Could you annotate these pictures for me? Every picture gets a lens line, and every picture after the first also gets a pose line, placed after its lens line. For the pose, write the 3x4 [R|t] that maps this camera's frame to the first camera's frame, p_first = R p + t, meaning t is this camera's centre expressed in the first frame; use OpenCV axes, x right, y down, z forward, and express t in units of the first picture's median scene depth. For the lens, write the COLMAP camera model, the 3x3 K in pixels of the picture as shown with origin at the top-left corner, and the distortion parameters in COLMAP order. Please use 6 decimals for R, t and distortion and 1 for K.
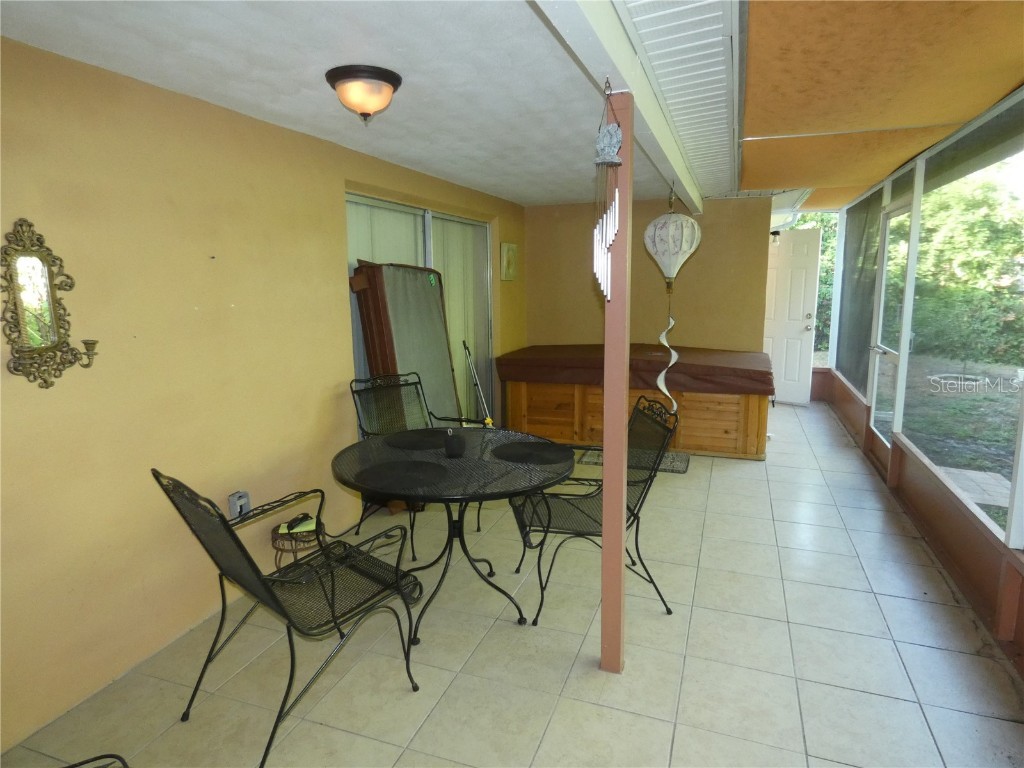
lens RADIAL K [[610.2, 0, 513.8], [0, 610.2, 376.7], [0, 0, 1]] dist [0.002715, 0.001052]
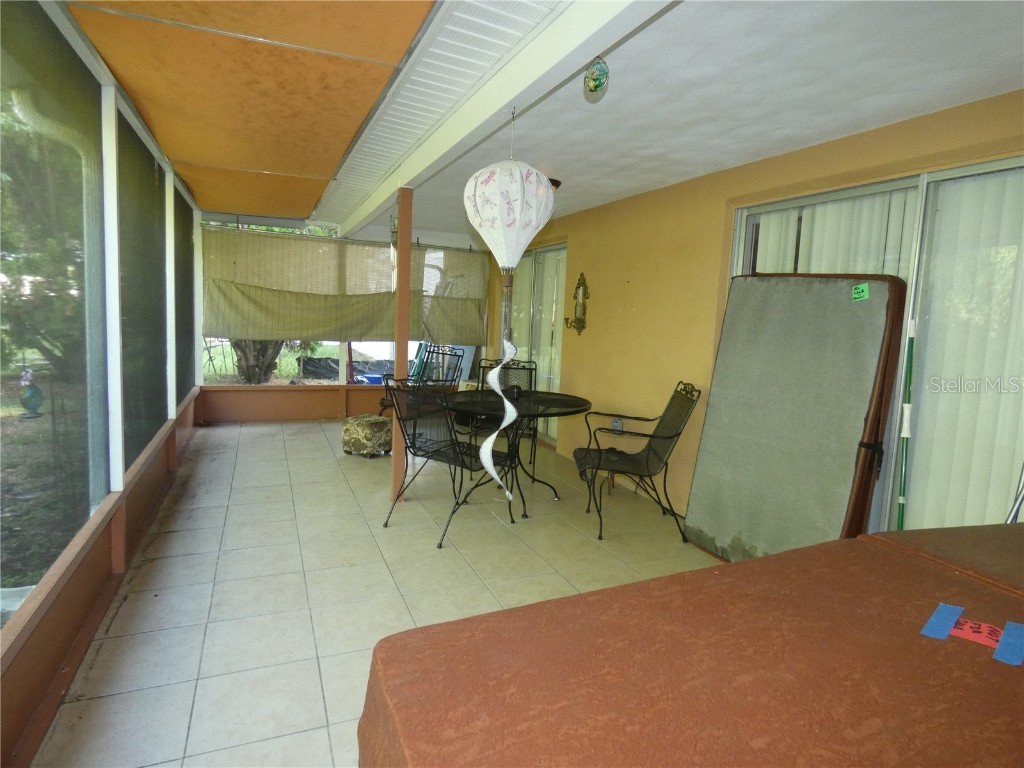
lens RADIAL K [[610.2, 0, 513.8], [0, 610.2, 376.7], [0, 0, 1]] dist [0.002715, 0.001052]
pose [[-0.740875, 0.048970, -0.669855, 0.778269], [-0.142218, 0.963285, 0.227718, -0.233469], [0.656413, 0.263976, -0.706710, 1.717327]]
